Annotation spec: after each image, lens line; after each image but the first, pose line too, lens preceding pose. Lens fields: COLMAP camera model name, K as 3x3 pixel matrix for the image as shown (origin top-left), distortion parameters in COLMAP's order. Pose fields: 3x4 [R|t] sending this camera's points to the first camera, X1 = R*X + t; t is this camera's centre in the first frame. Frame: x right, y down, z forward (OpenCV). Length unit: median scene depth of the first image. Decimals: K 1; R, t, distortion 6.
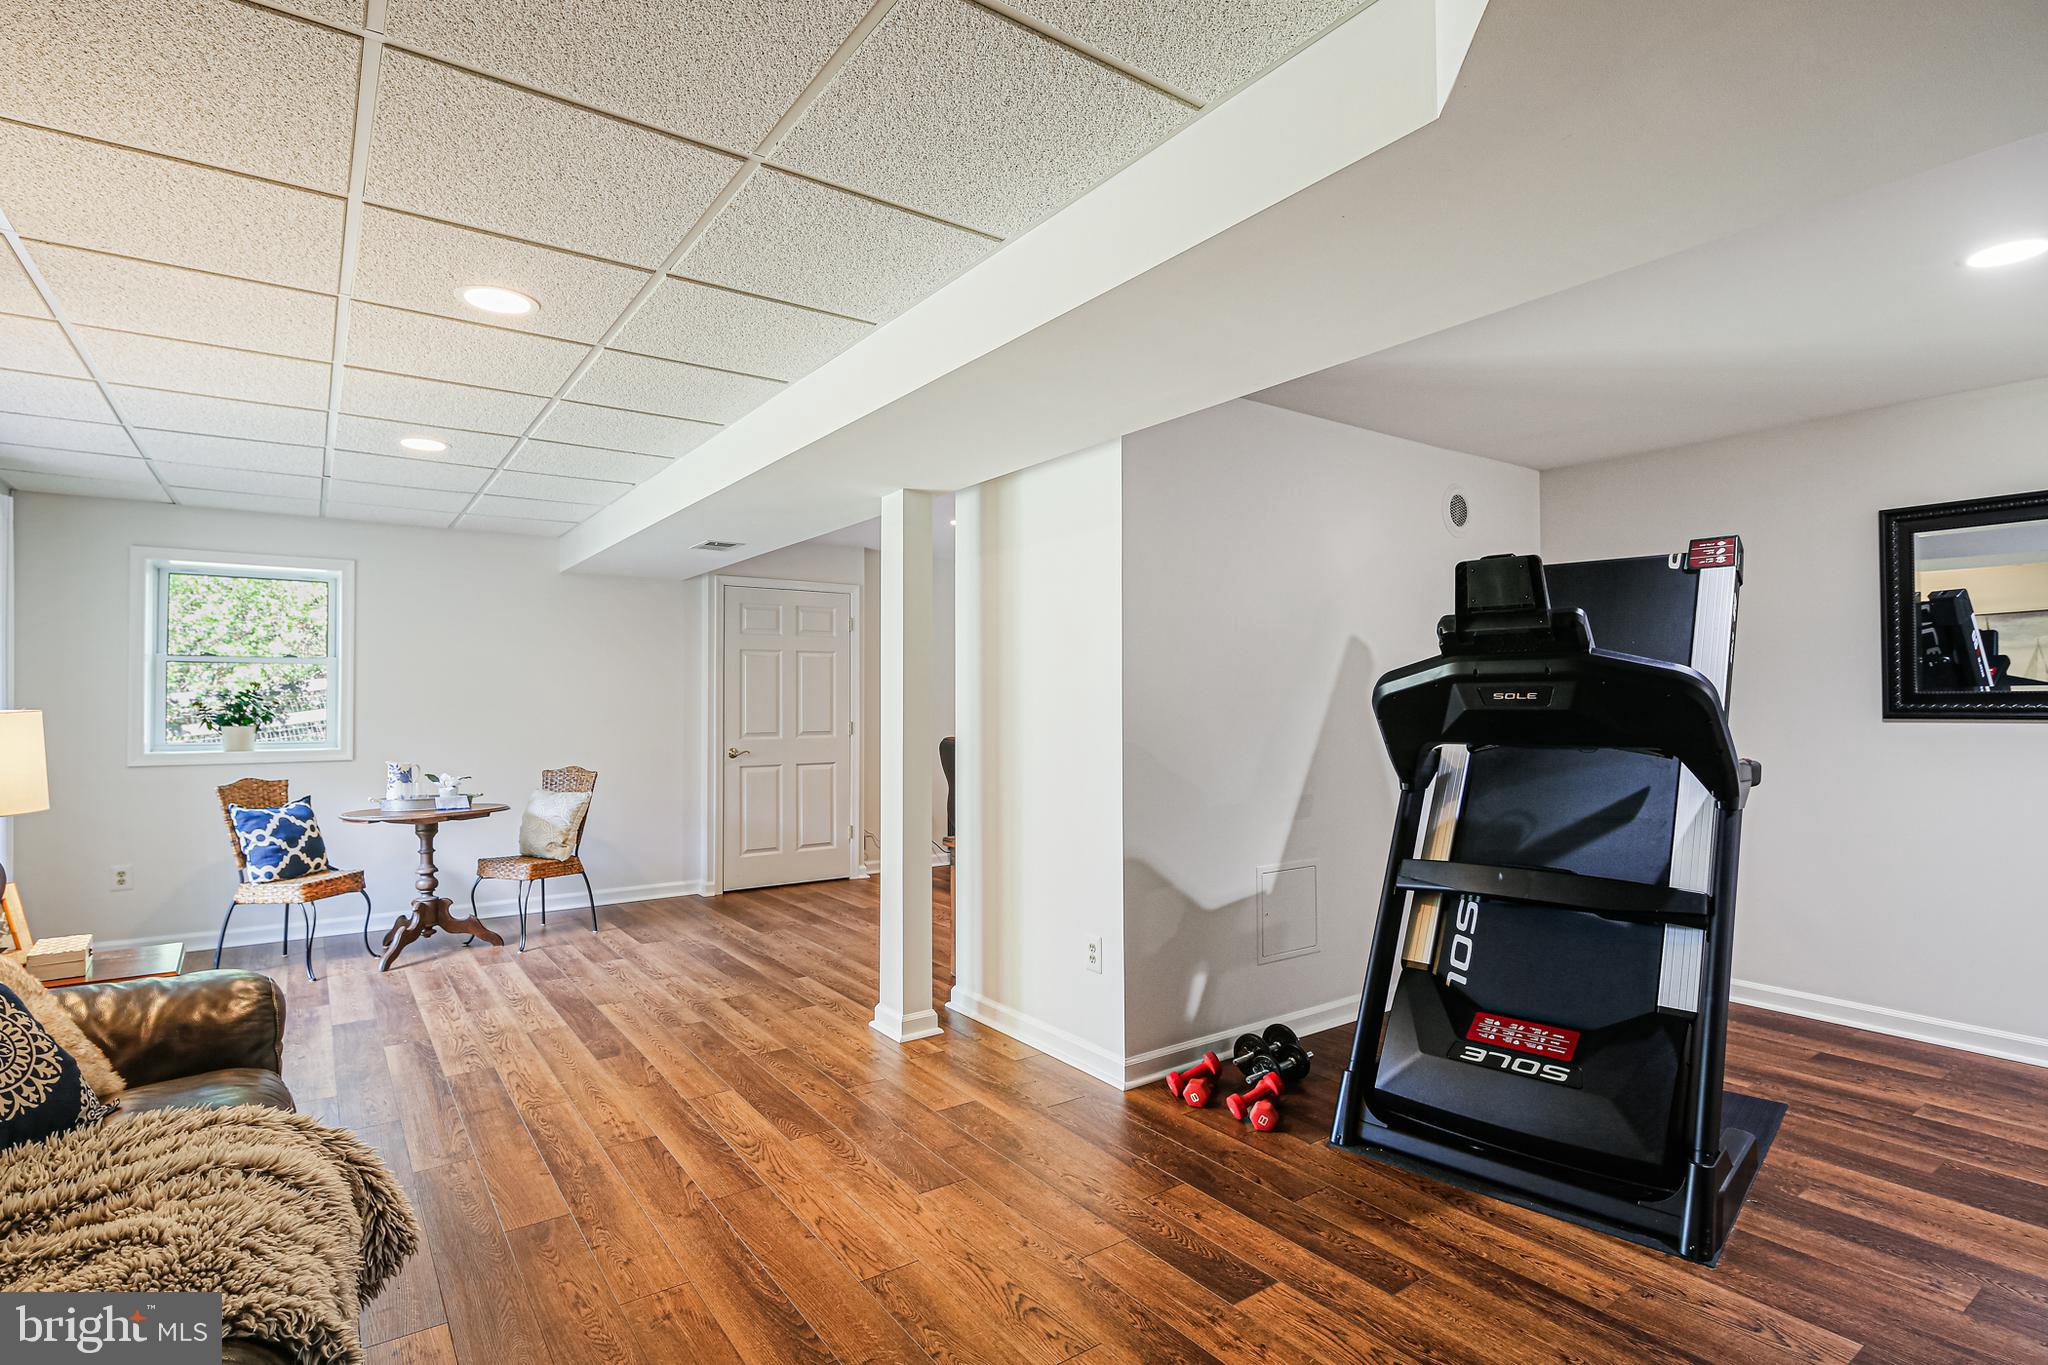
lens RADIAL K [[1001.8, 0, 997.5], [0, 1001.8, 688.5], [0, 0, 1]] dist [0.011780, -0.007334]
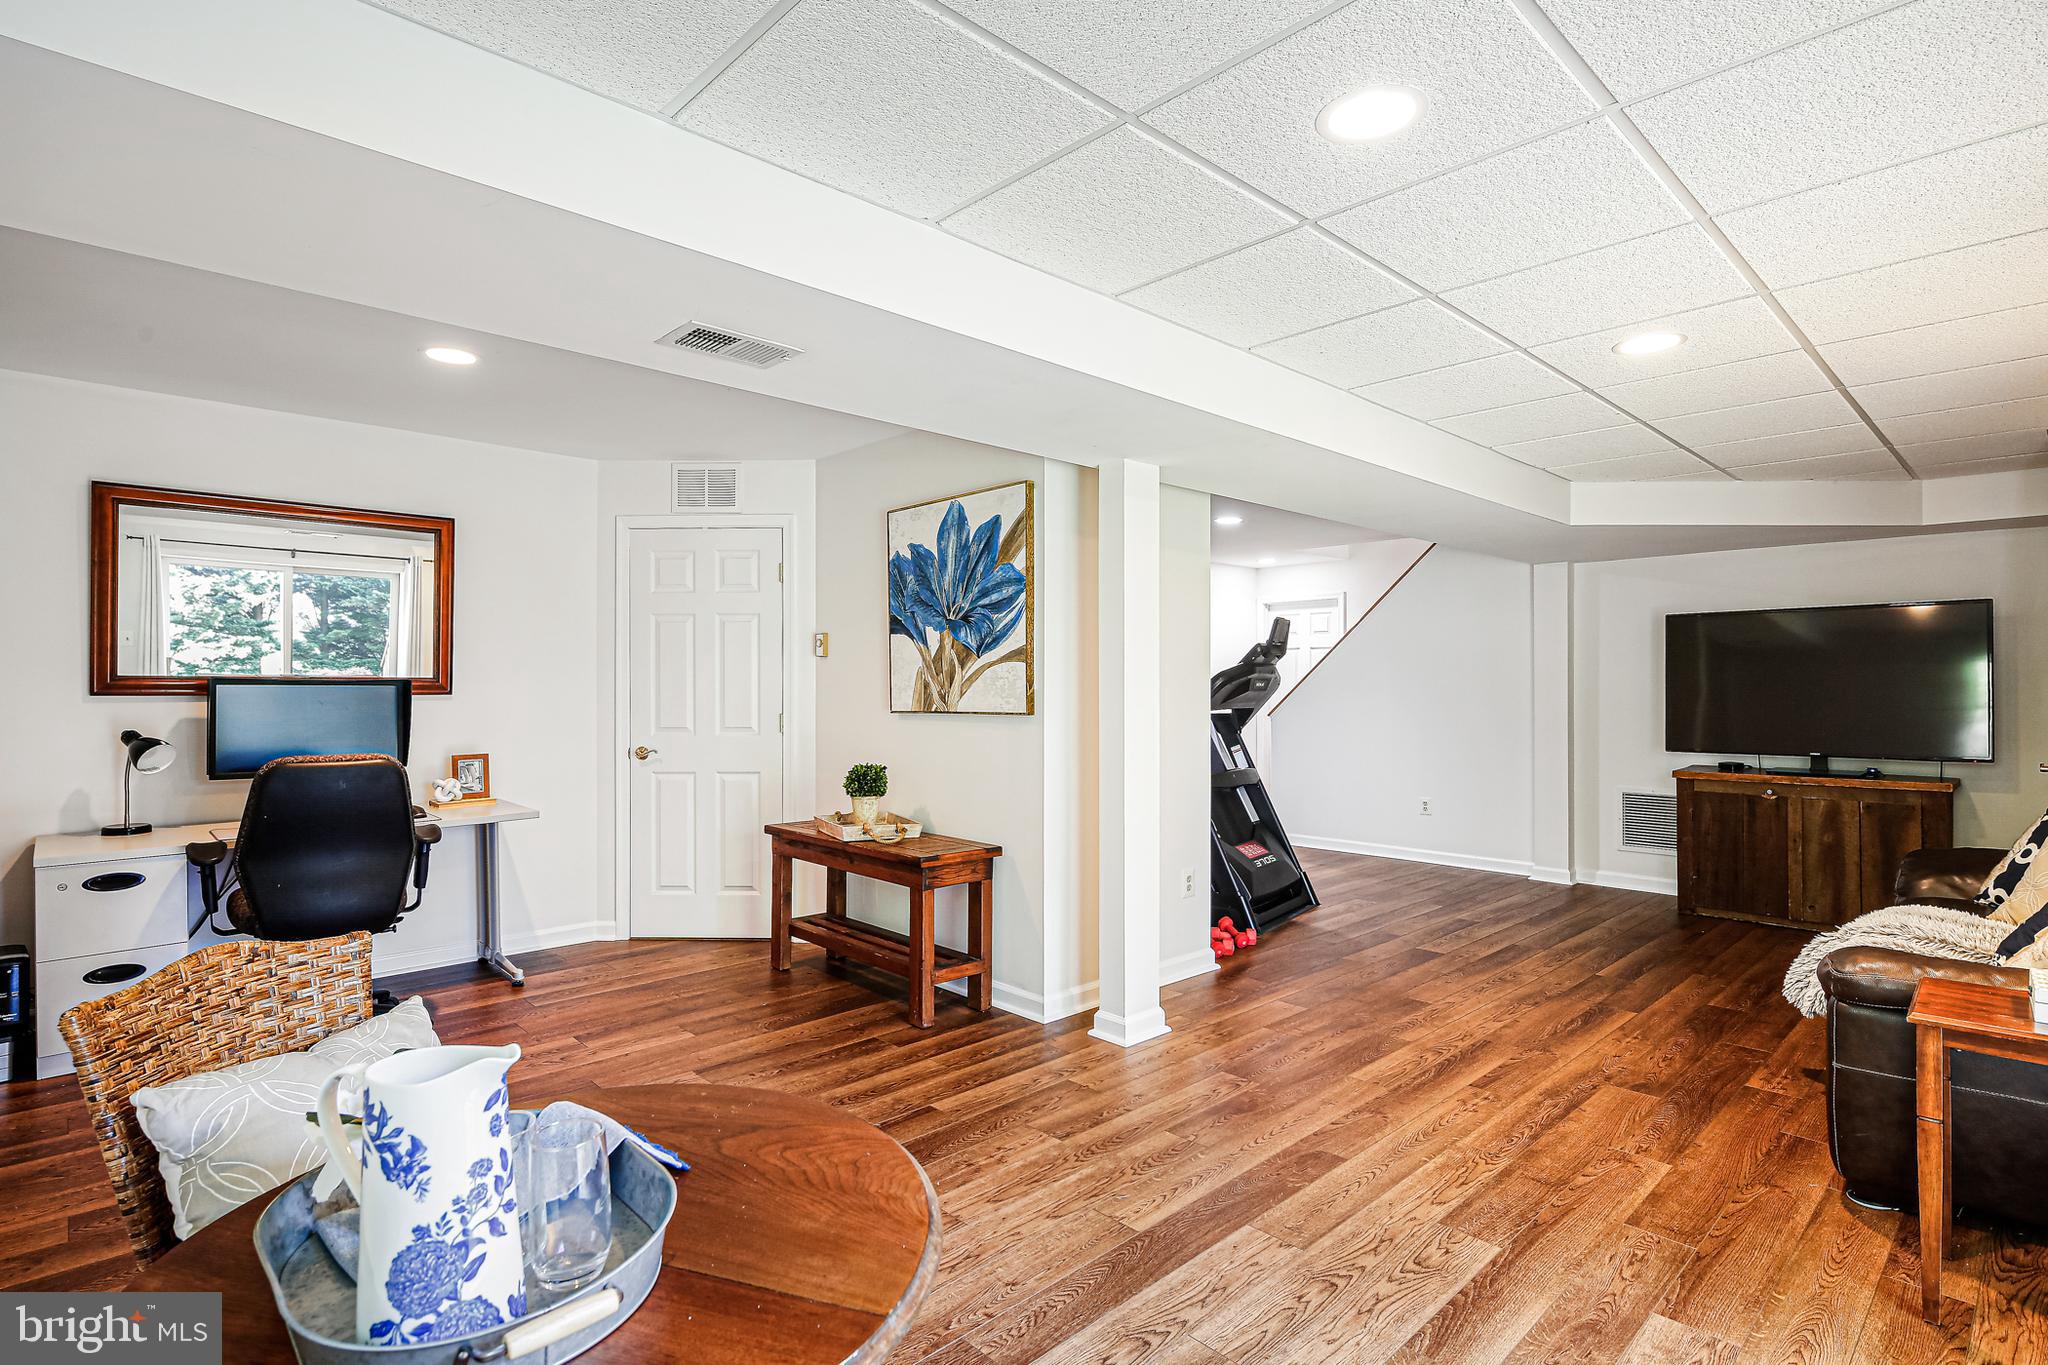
lens RADIAL K [[1001.8, 0, 1040.8], [0, 1001.8, 691.9], [0, 0, 1]] dist [0.011780, -0.007334]
pose [[-0.159569, -0.001463, 0.987186, -0.824978], [-0.014271, 0.999898, -0.000825, 0.016043], [-0.987084, -0.014220, -0.159573, 1.007350]]
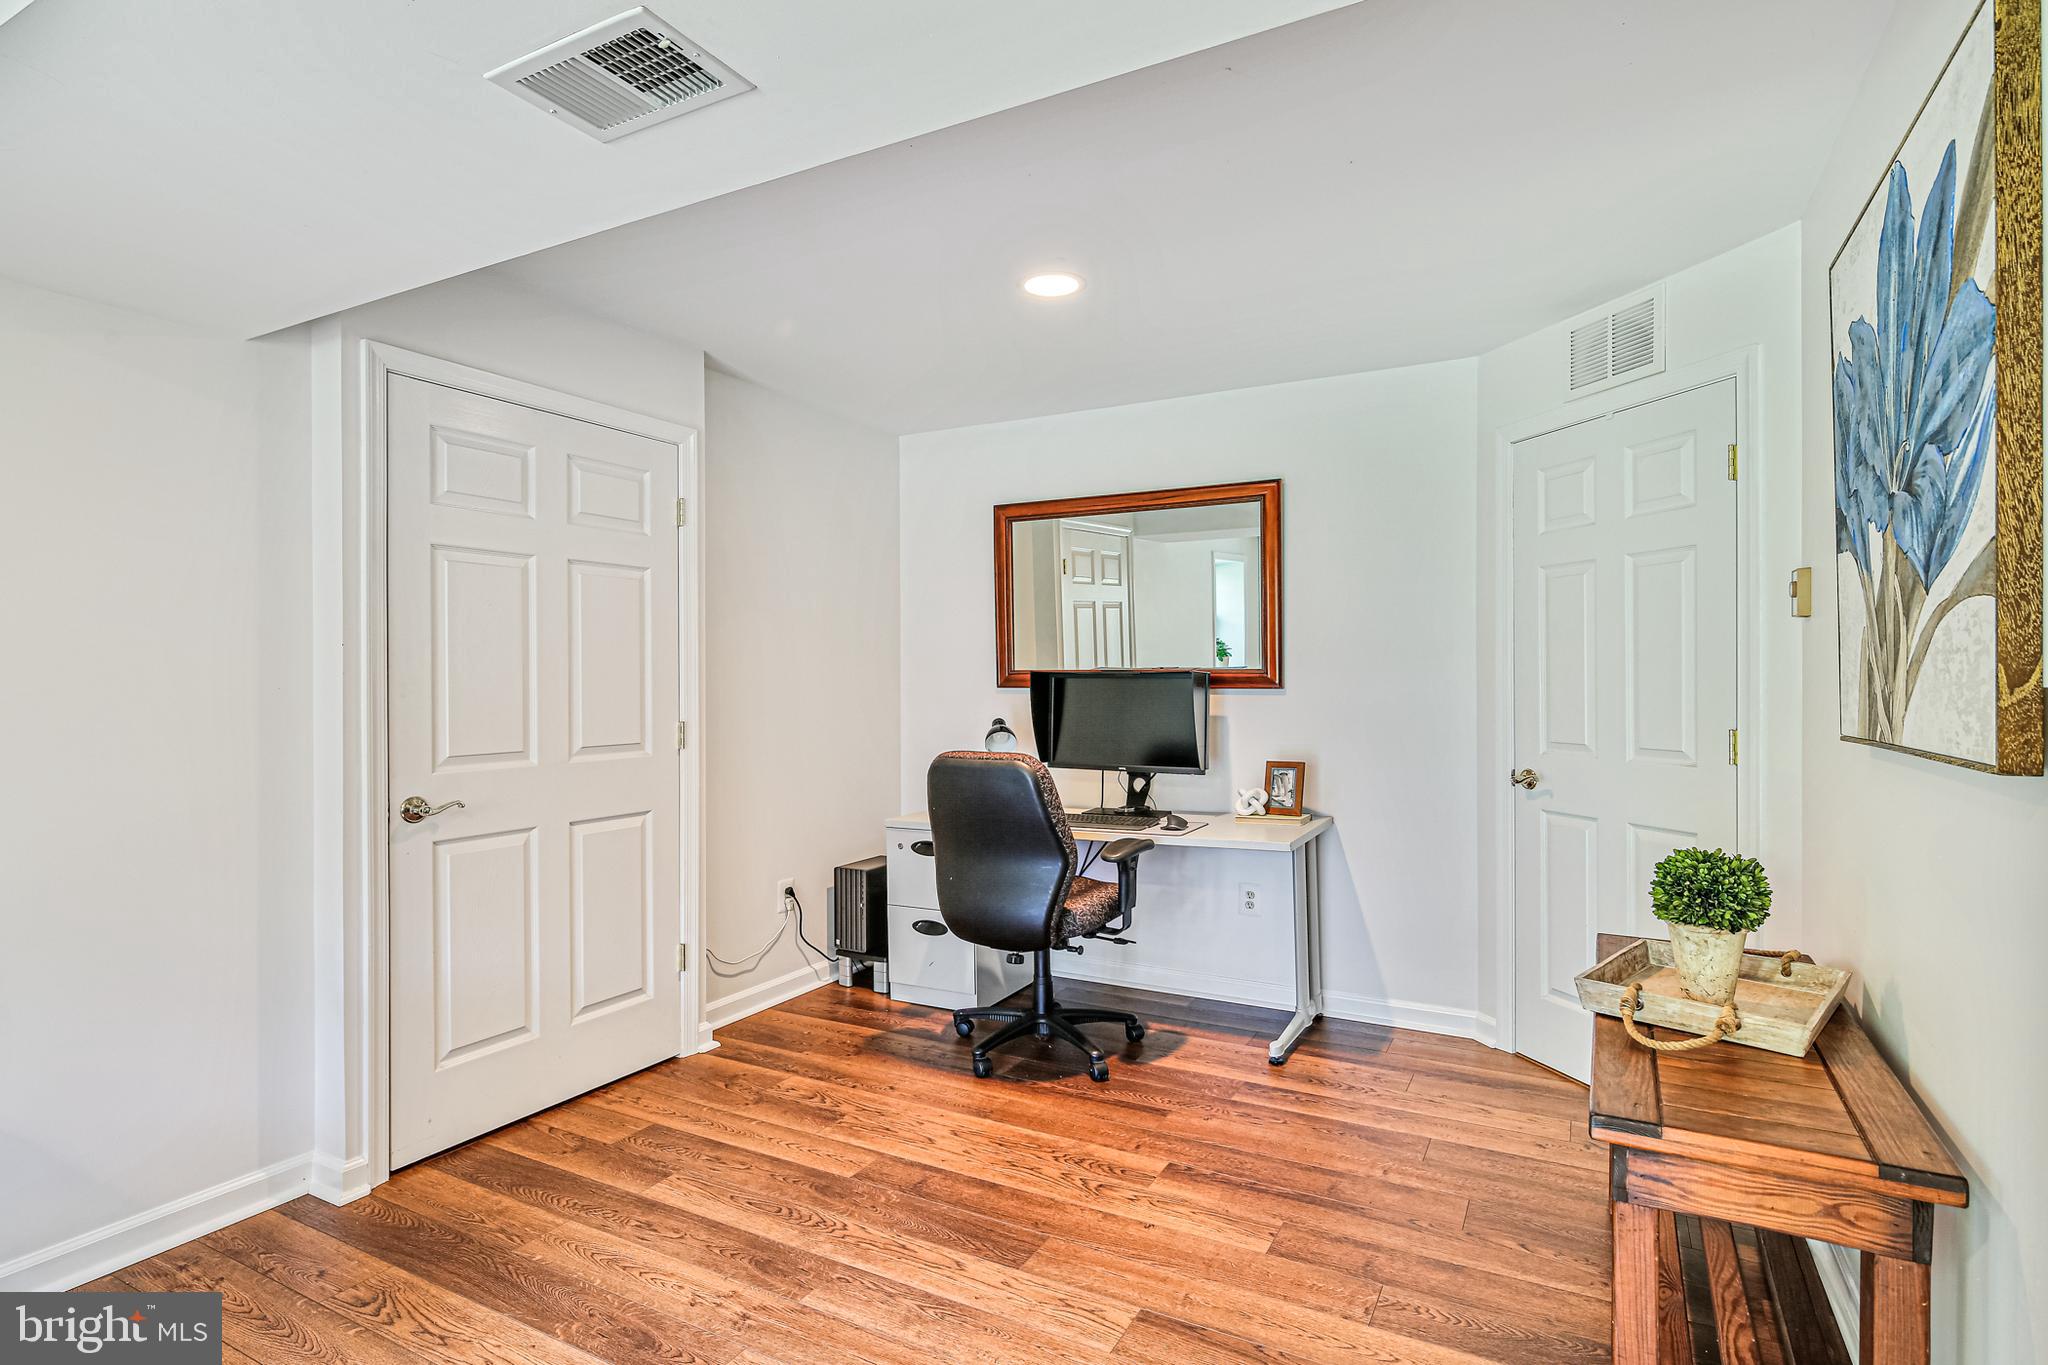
lens RADIAL K [[1001.8, 0, 1044.3], [0, 1001.8, 686.6], [0, 0, 1]] dist [0.011780, -0.007334]
pose [[0.894872, -0.001003, 0.446322, -0.309928], [-0.008376, 0.999784, 0.019042, 0.010280], [-0.446245, -0.020779, 0.894670, 0.768058]]
